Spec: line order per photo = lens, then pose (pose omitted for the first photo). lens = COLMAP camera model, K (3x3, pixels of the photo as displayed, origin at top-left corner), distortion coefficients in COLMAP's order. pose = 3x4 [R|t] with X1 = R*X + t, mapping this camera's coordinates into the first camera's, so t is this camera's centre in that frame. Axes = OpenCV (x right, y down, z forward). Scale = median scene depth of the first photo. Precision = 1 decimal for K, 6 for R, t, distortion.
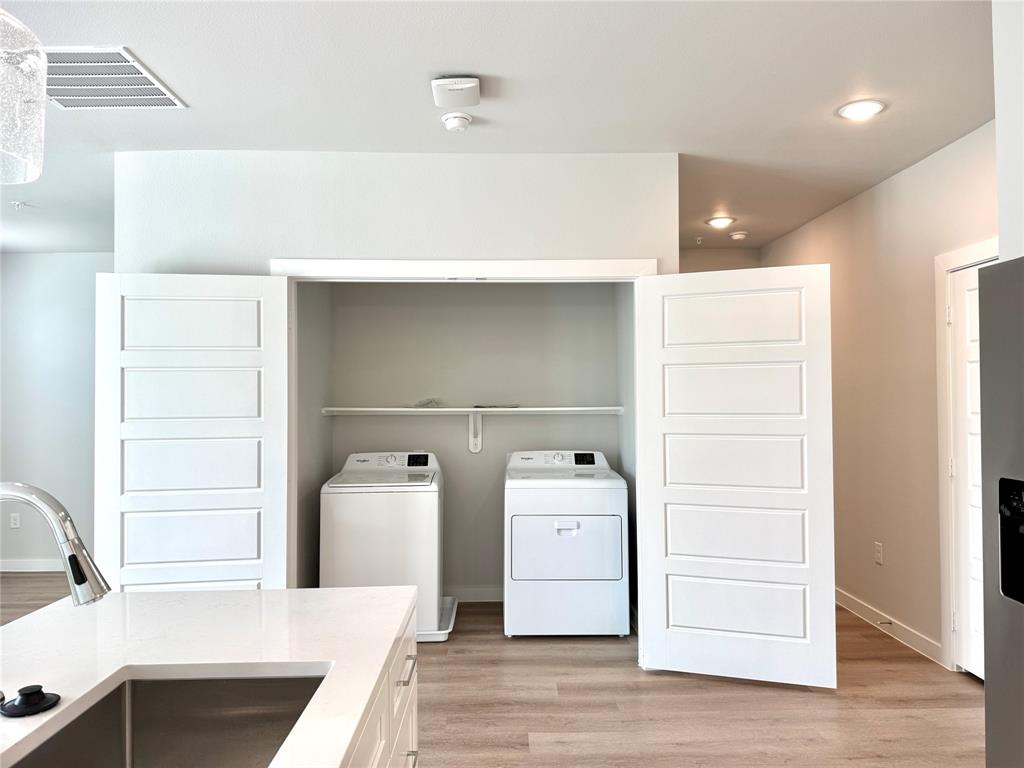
lens RADIAL K [[721.5, 0, 512.1], [0, 721.5, 383.3], [0, 0, 1]] dist [-0.004769, -0.001394]
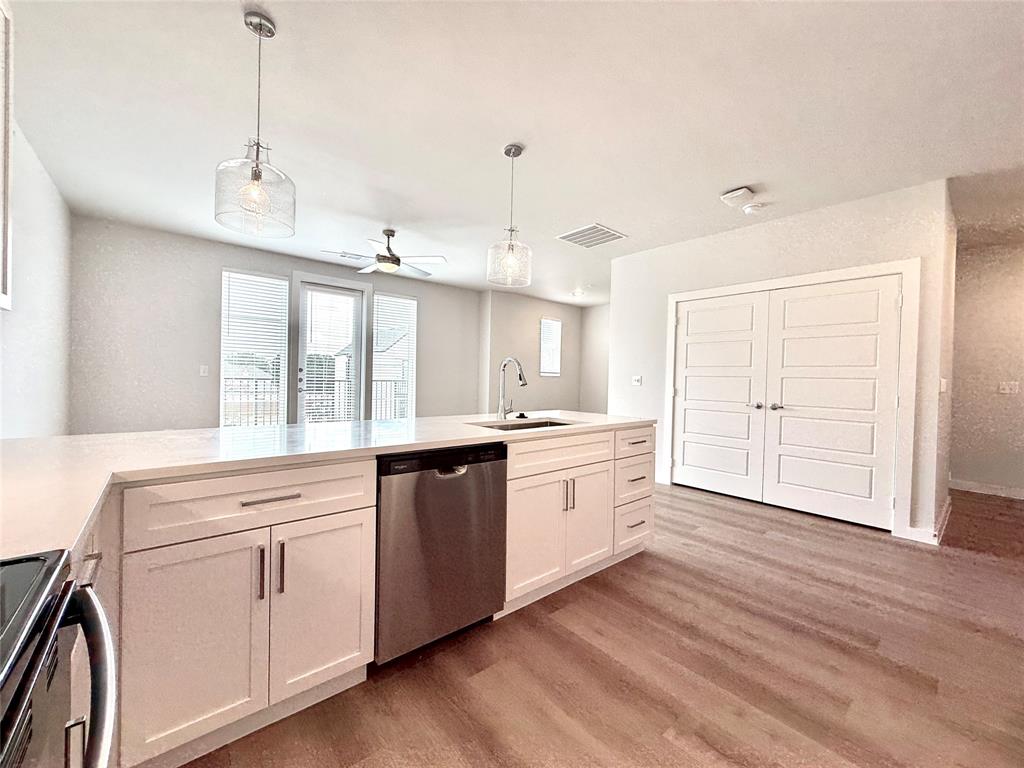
lens RADIAL K [[409.2, 0, 515.0], [0, 409.2, 383.7], [0, 0, 1]] dist [0.002674, -0.000258]
pose [[0.636166, 0.028959, -0.771009, 0.402204], [-0.008421, 0.999496, 0.030593, 0.073935], [0.771507, -0.012970, 0.636089, -0.179543]]
